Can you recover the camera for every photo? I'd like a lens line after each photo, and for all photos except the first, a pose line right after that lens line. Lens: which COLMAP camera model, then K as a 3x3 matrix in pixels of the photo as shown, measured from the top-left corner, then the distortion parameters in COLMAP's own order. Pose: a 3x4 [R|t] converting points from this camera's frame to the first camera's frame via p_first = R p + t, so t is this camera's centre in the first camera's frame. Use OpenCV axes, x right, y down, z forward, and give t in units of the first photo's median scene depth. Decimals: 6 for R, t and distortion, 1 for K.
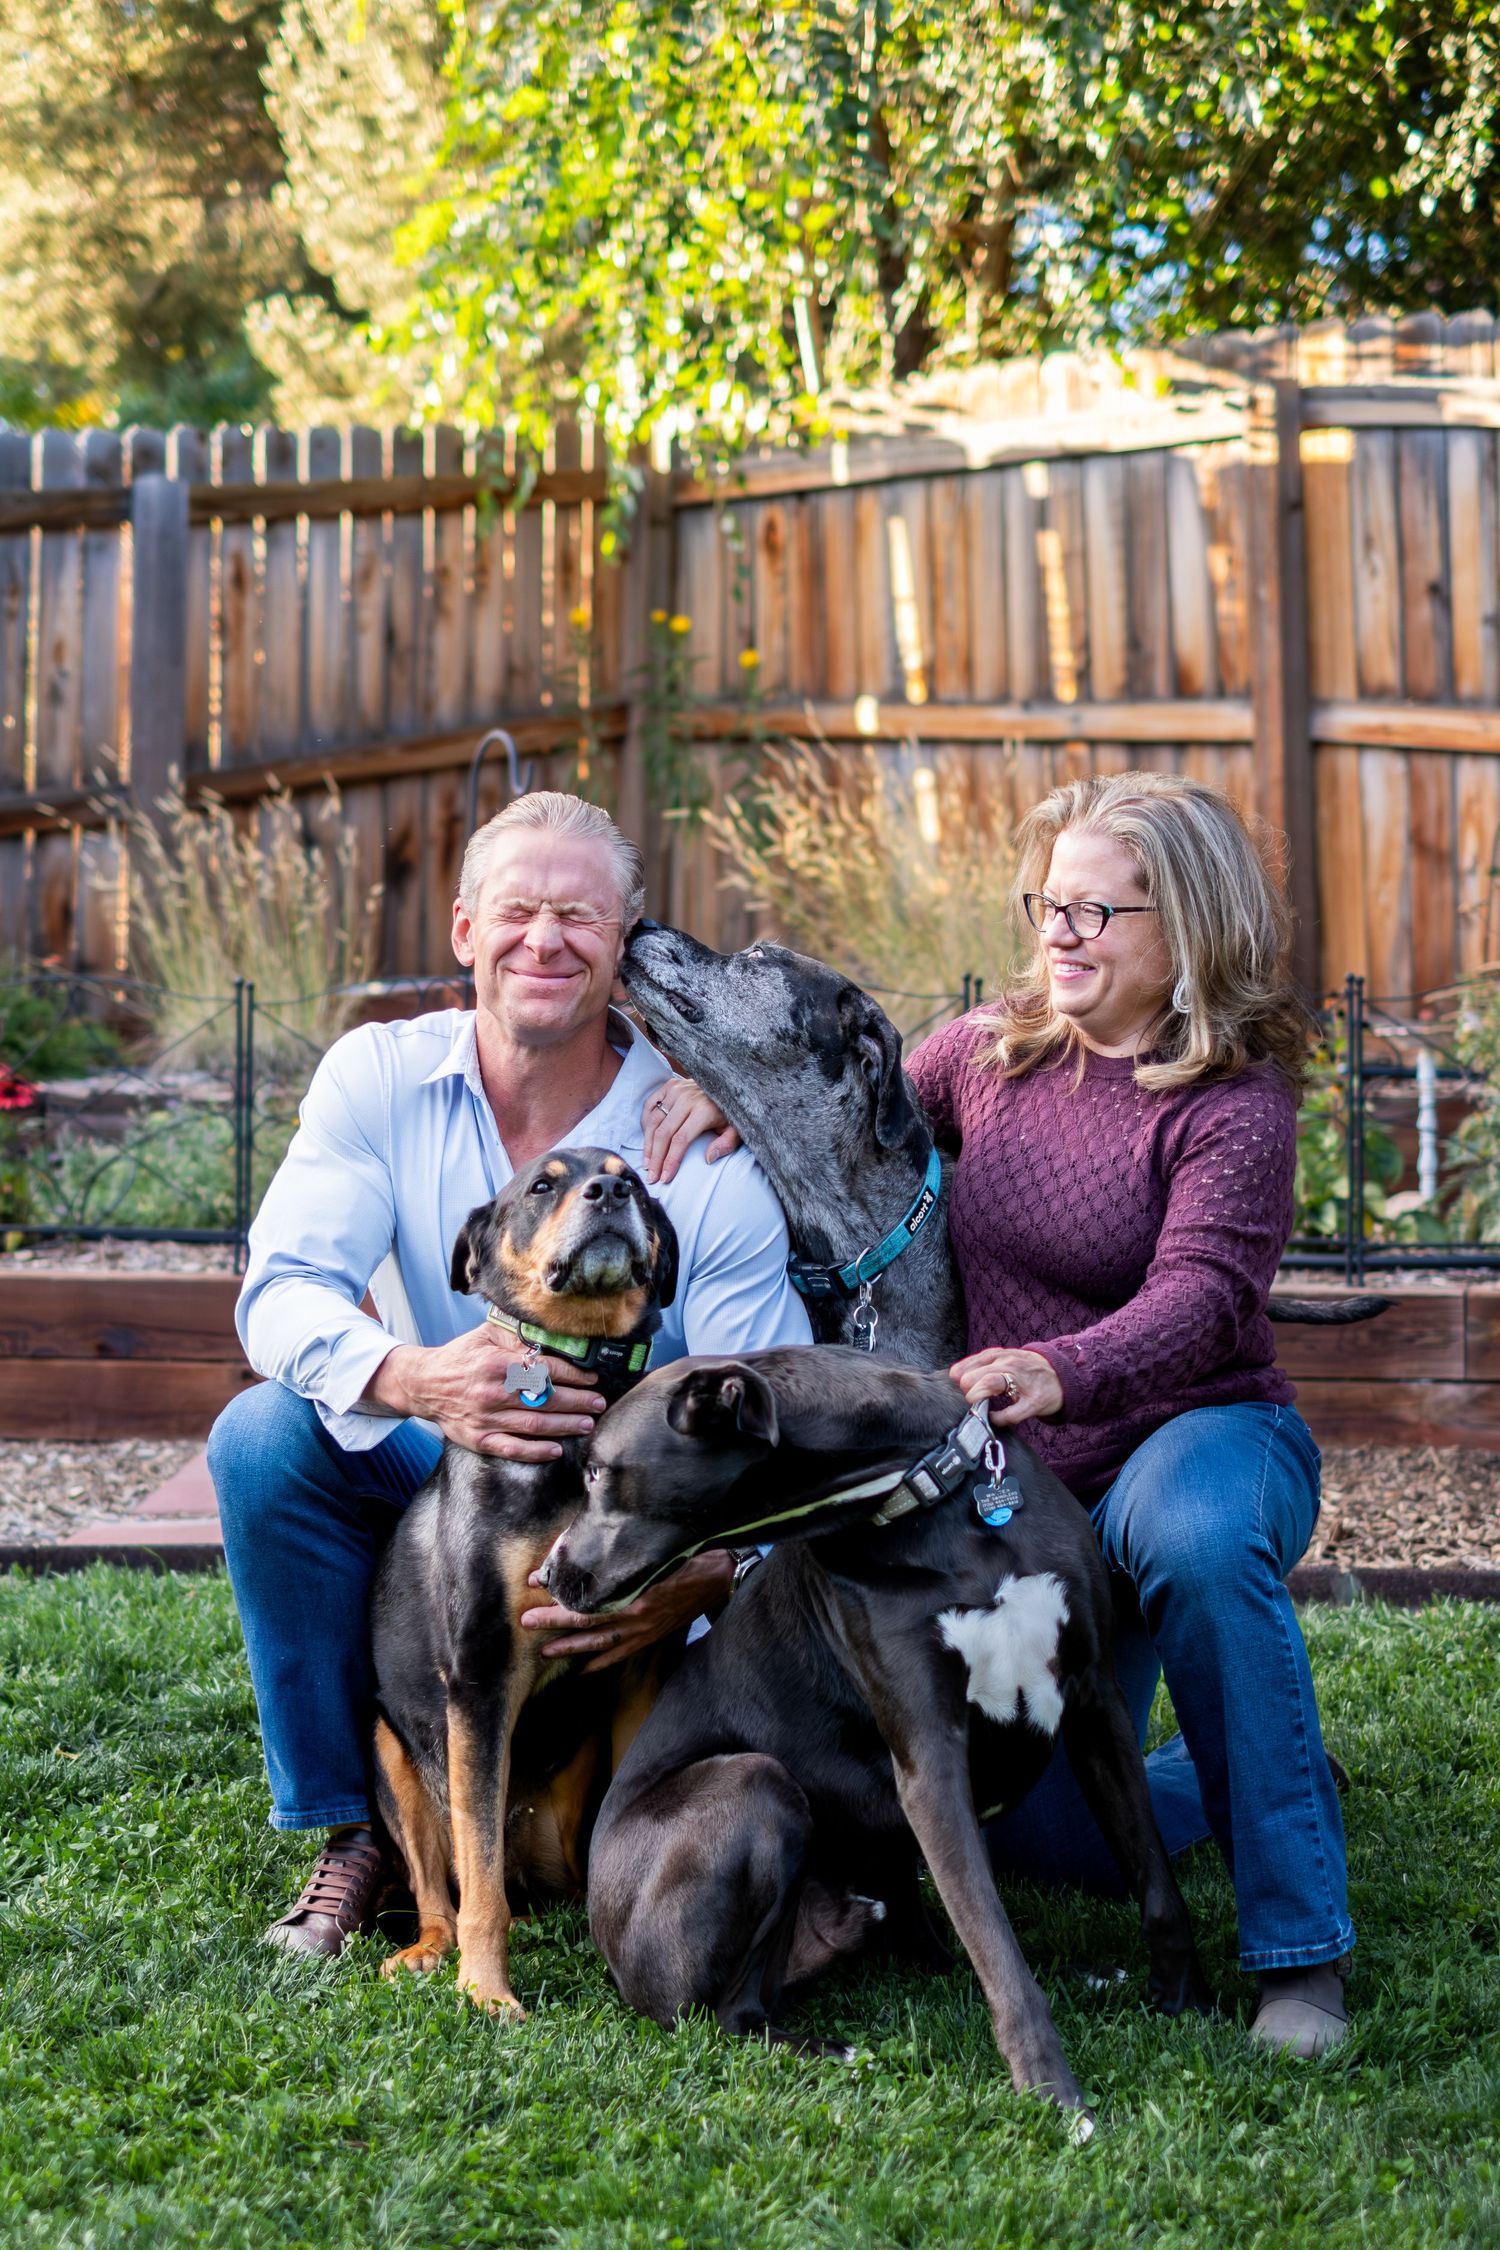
lens RADIAL K [[3394.3, 0, 750.0], [0, 3394.3, 1125.0], [0, 0, 1]] dist [-0.007477, -0.019449]
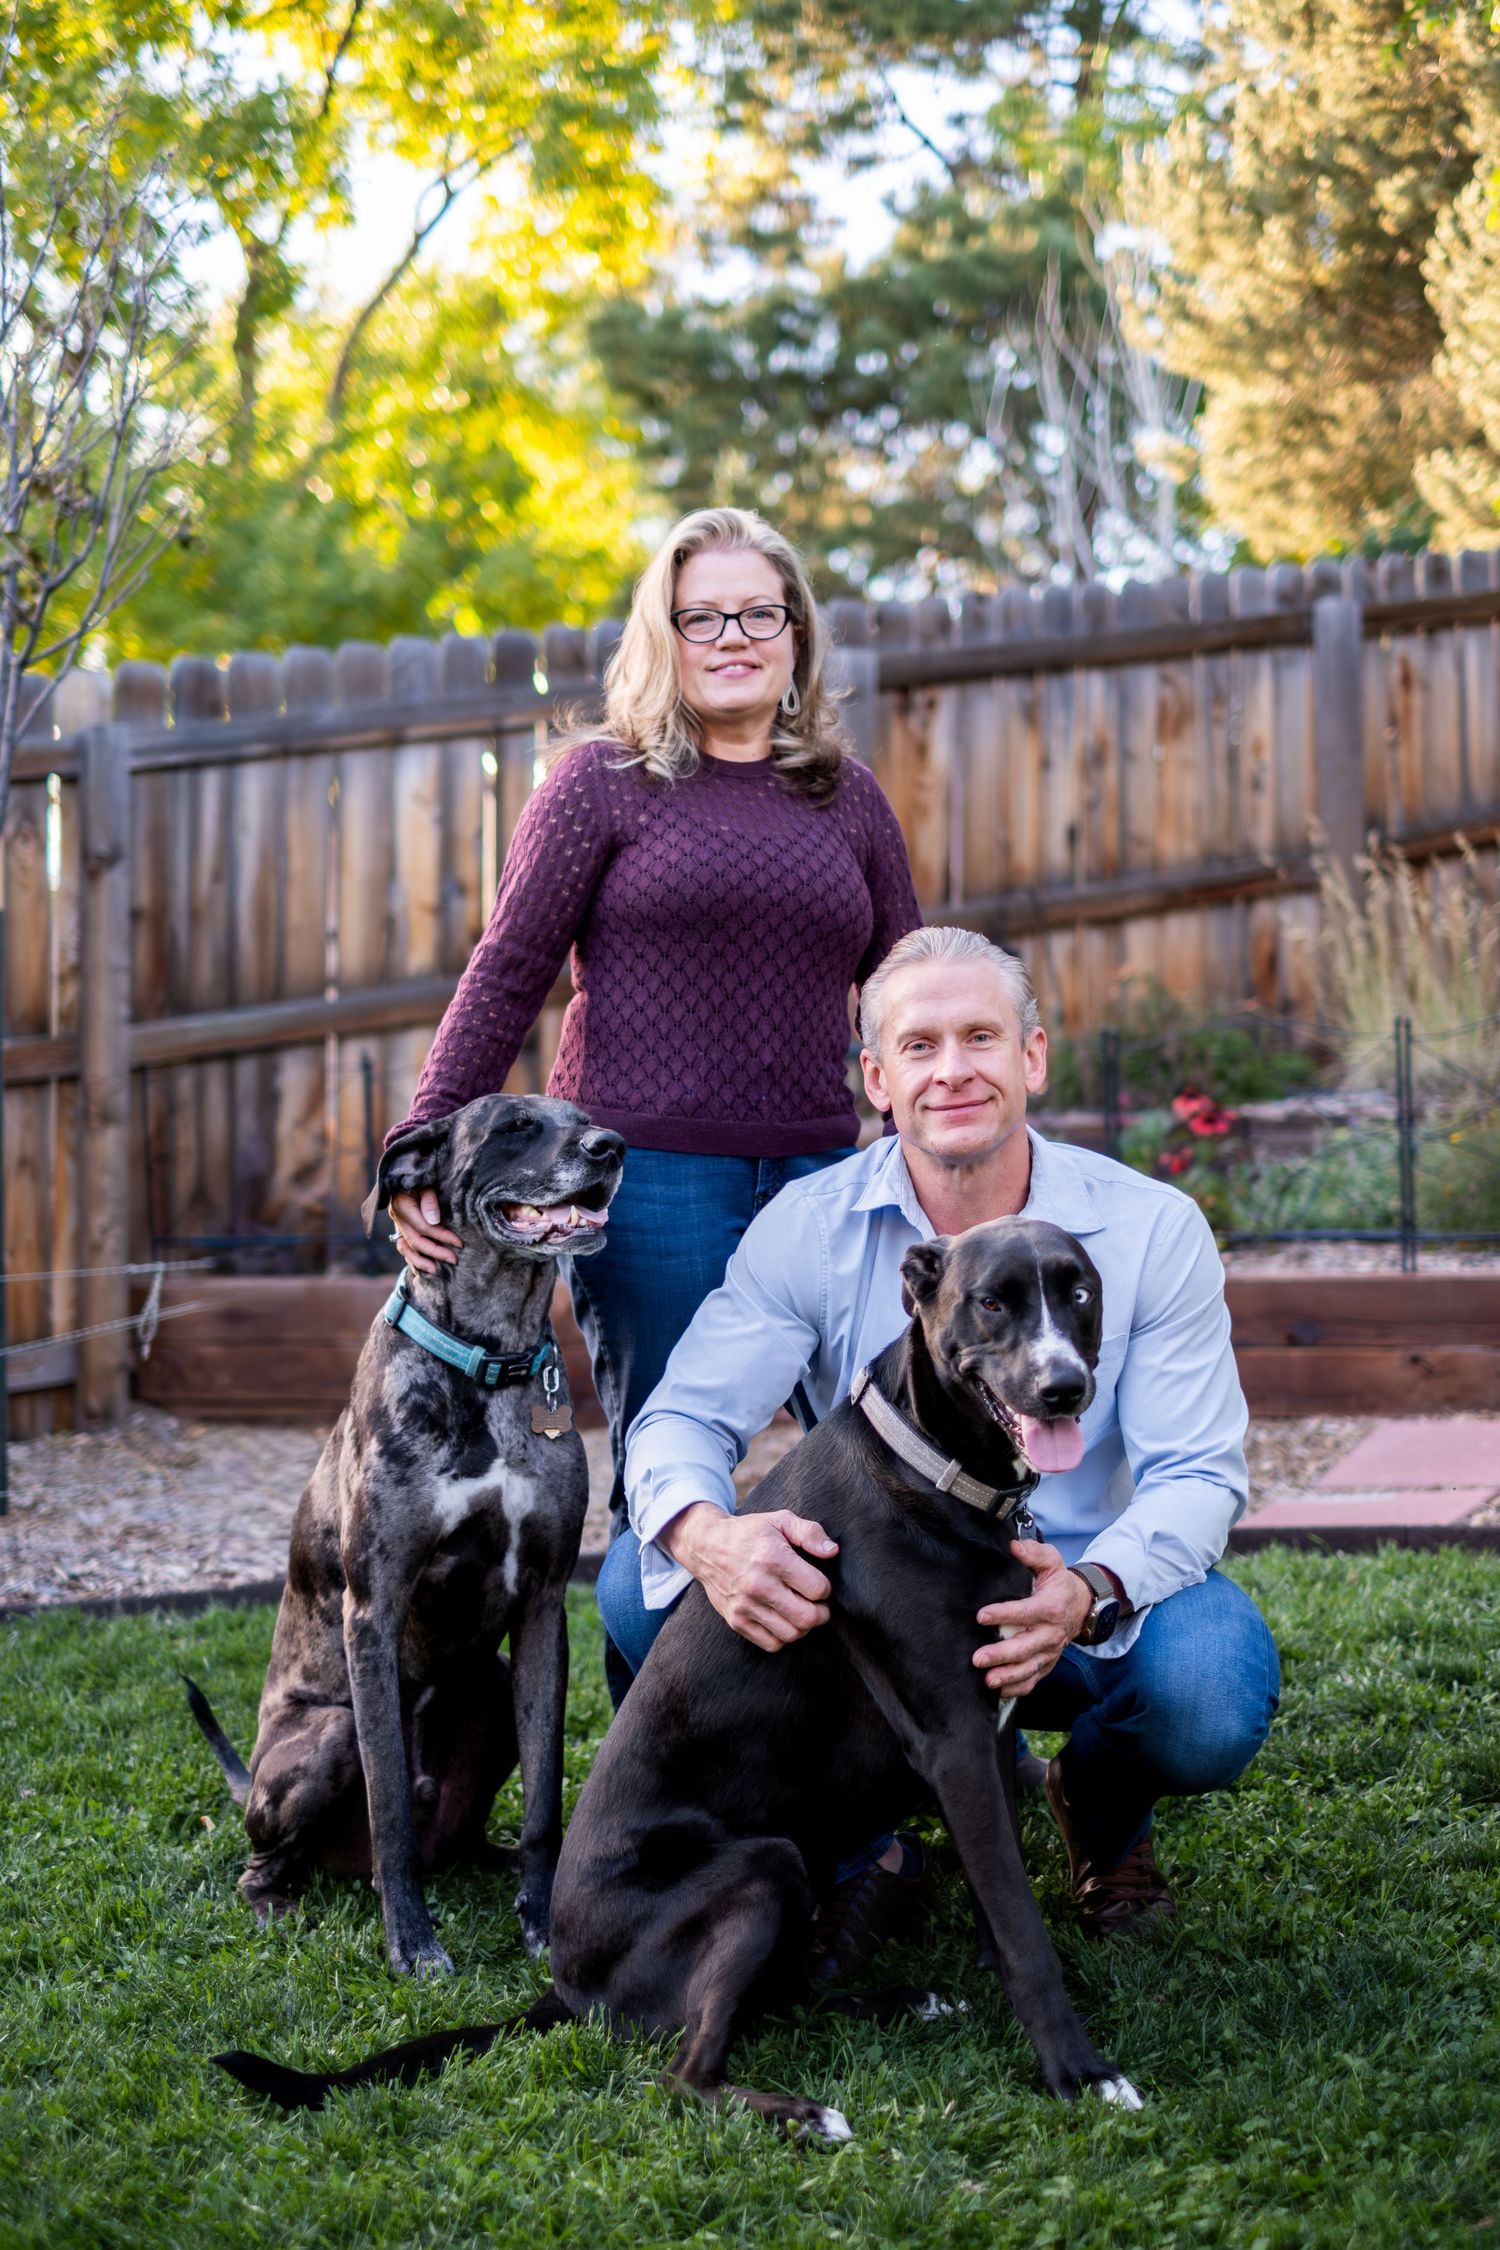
lens RADIAL K [[3399.1, 0, 750.0], [0, 3399.1, 1125.0], [0, 0, 1]] dist [-0.198076, 1.485488]
pose [[0.949567, -0.037393, -0.311326, -0.003814], [0.031363, 0.999211, -0.024355, 0.019647], [0.311991, 0.013363, 0.949991, -0.209505]]
